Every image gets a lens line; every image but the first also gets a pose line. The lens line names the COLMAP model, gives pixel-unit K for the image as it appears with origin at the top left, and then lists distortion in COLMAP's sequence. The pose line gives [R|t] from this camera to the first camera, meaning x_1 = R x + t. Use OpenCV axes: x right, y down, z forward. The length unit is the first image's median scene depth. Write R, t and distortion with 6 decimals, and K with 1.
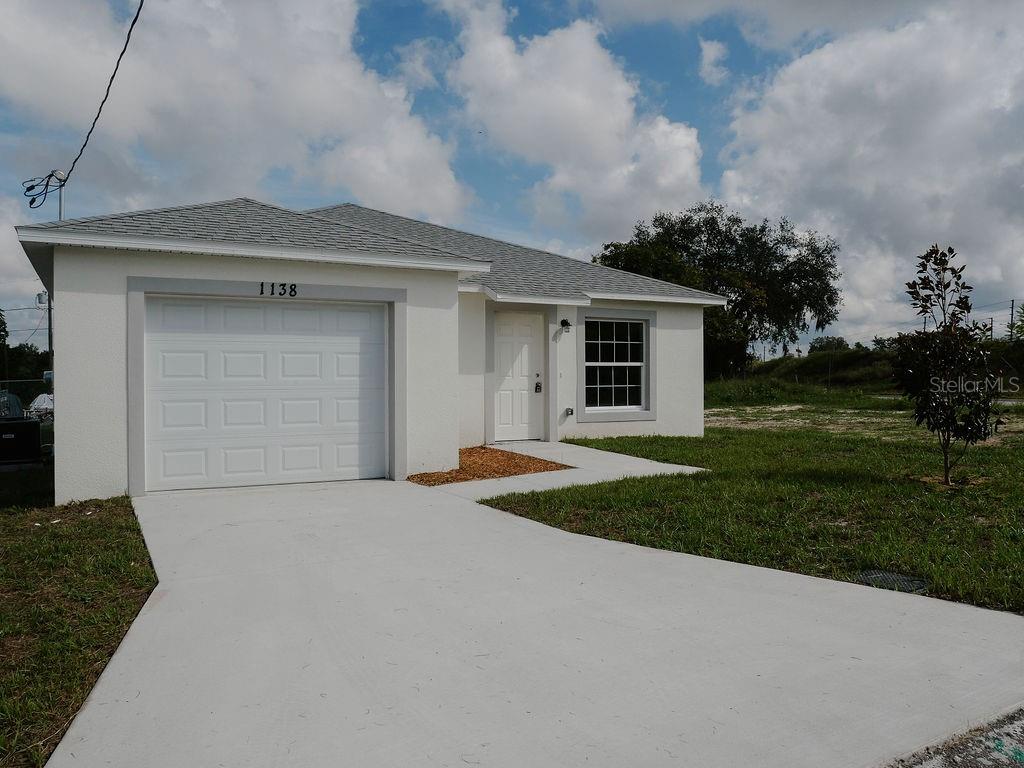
lens RADIAL K [[782.2, 0, 526.9], [0, 782.2, 382.3], [0, 0, 1]] dist [-0.071718, 0.053913]
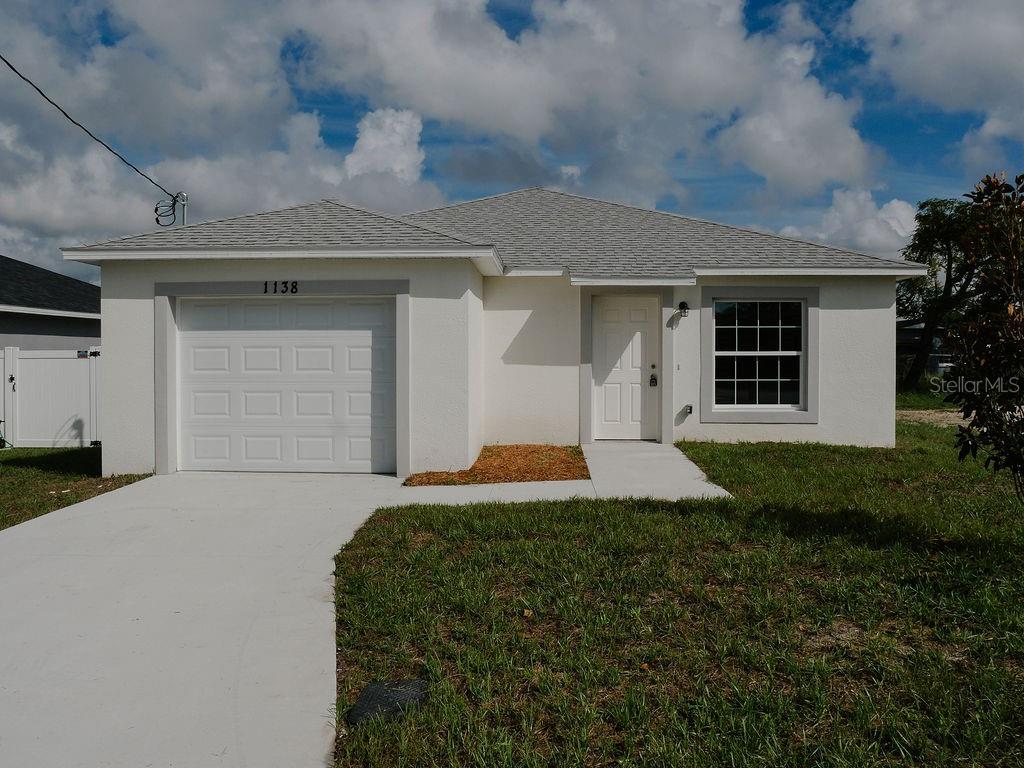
lens RADIAL K [[801.4, 0, 558.6], [0, 801.4, 381.6], [0, 0, 1]] dist [-0.073016, -0.000335]
pose [[0.868646, 0.018072, -0.495104, 0.349054], [-0.005832, 0.999638, 0.026256, -0.014629], [0.495400, -0.019920, 0.868437, 0.164195]]
